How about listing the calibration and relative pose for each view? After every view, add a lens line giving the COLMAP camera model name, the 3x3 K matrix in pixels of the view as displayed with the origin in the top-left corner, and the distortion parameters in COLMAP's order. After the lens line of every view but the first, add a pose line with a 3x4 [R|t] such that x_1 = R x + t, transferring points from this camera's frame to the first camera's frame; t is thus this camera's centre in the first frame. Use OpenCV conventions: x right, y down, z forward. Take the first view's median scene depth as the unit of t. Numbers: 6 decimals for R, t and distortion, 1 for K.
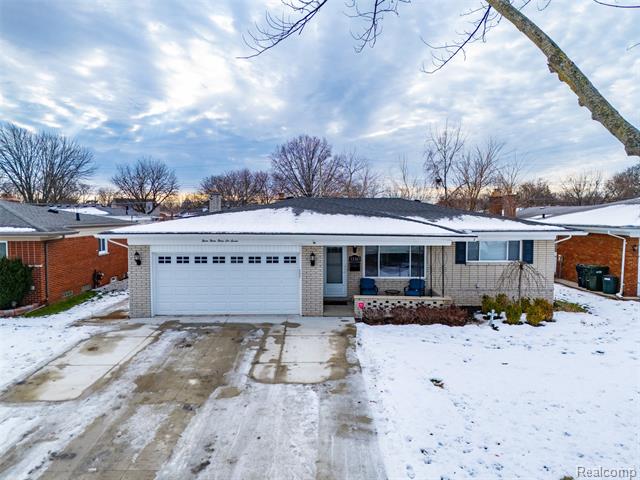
lens RADIAL K [[467.1, 0, 325.2], [0, 467.1, 240.9], [0, 0, 1]] dist [0.073374, -0.067526]
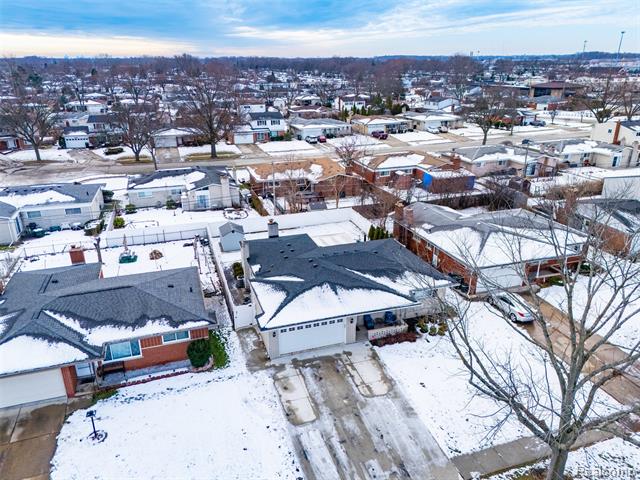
lens RADIAL K [[467.1, 0, 320.5], [0, 467.1, 240.9], [0, 0, 1]] dist [0.073374, -0.067526]
pose [[0.953782, -0.116371, 0.277052, -0.710822], [0.024838, 0.949347, 0.313247, -0.979833], [-0.299471, -0.291888, 0.908360, -0.808956]]
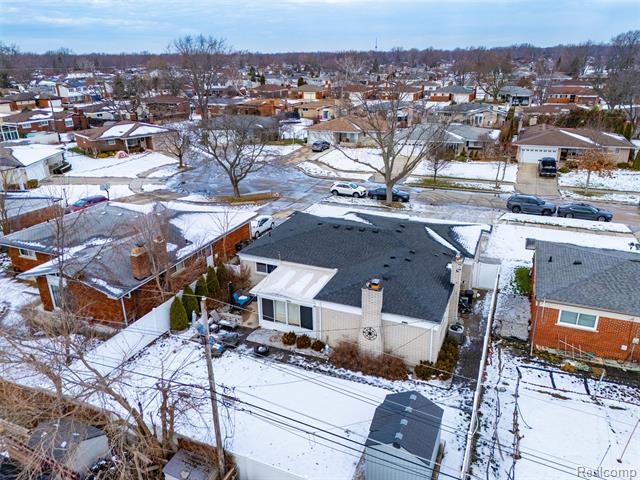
lens RADIAL K [[467.1, 0, 317.3], [0, 467.1, 238.6], [0, 0, 1]] dist [0.073374, -0.067526]
pose [[-0.910587, -0.138338, 0.389479, -0.580394], [0.034778, 0.913337, 0.405716, -0.945109], [-0.411852, 0.382985, -0.826862, 3.264617]]
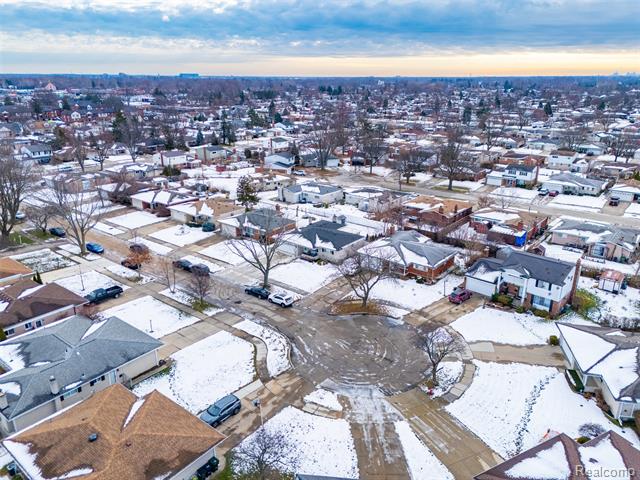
lens RADIAL K [[467.1, 0, 320.4], [0, 467.1, 241.2], [0, 0, 1]] dist [0.073374, -0.067526]
pose [[0.773078, 0.207412, -0.599441, 3.840239], [-0.032697, 0.956803, 0.288893, -1.790762], [0.633467, -0.203737, 0.746465, -3.329822]]
